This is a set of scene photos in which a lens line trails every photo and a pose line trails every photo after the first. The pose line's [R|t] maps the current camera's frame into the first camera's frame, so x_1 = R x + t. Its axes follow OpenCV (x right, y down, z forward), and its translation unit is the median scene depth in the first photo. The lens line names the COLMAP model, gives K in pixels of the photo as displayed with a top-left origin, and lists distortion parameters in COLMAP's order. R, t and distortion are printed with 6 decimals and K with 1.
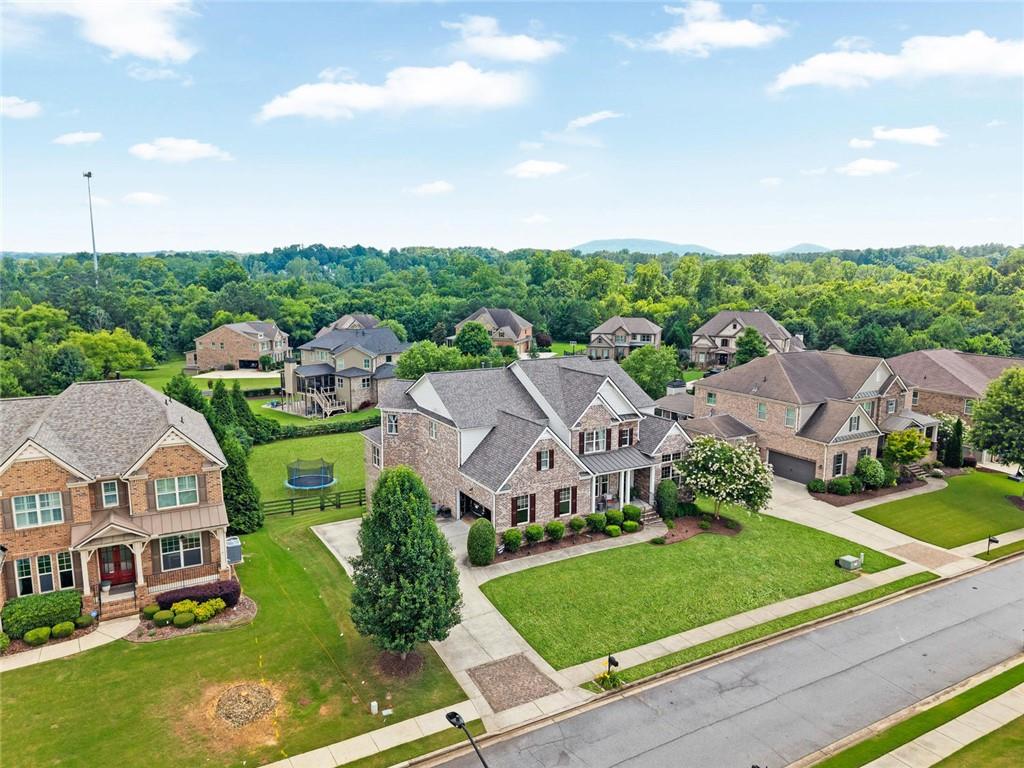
lens RADIAL K [[700.8, 0, 504.9], [0, 700.8, 383.0], [0, 0, 1]] dist [0.017048, -0.003358]
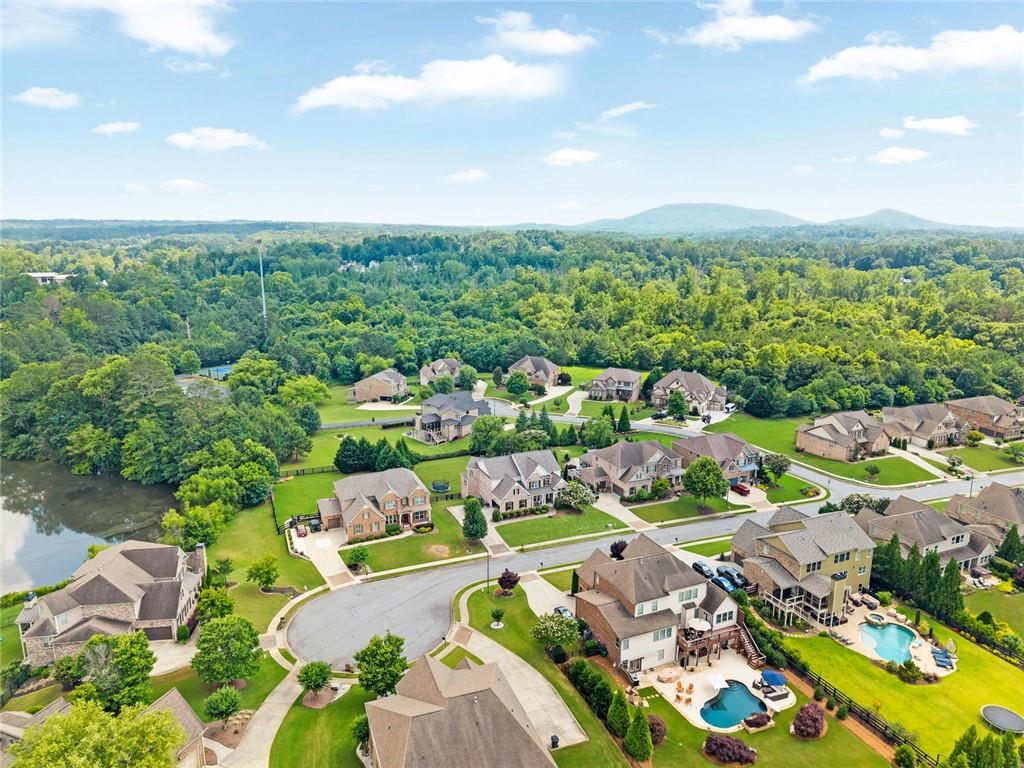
lens RADIAL K [[700.8, 0, 504.9], [0, 700.8, 383.0], [0, 0, 1]] dist [0.017048, -0.003358]
pose [[0.994744, 0.026019, -0.099032, 0.299060], [-0.019834, 0.997821, 0.062933, -0.577077], [0.100454, -0.060638, 0.993092, -2.150569]]
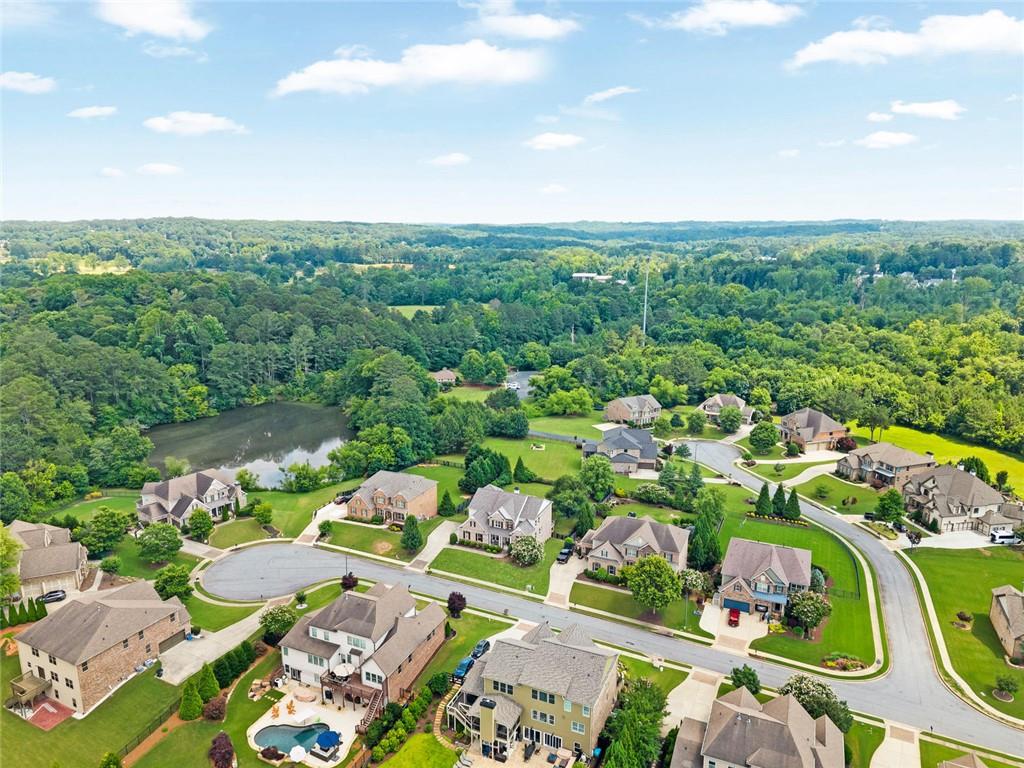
lens RADIAL K [[700.8, 0, 504.9], [0, 700.8, 383.0], [0, 0, 1]] dist [0.017048, -0.003358]
pose [[0.584334, 0.178584, -0.791620, 2.706446], [-0.122881, 0.983709, 0.131213, -1.035191], [0.802156, 0.020602, 0.596759, -0.991367]]
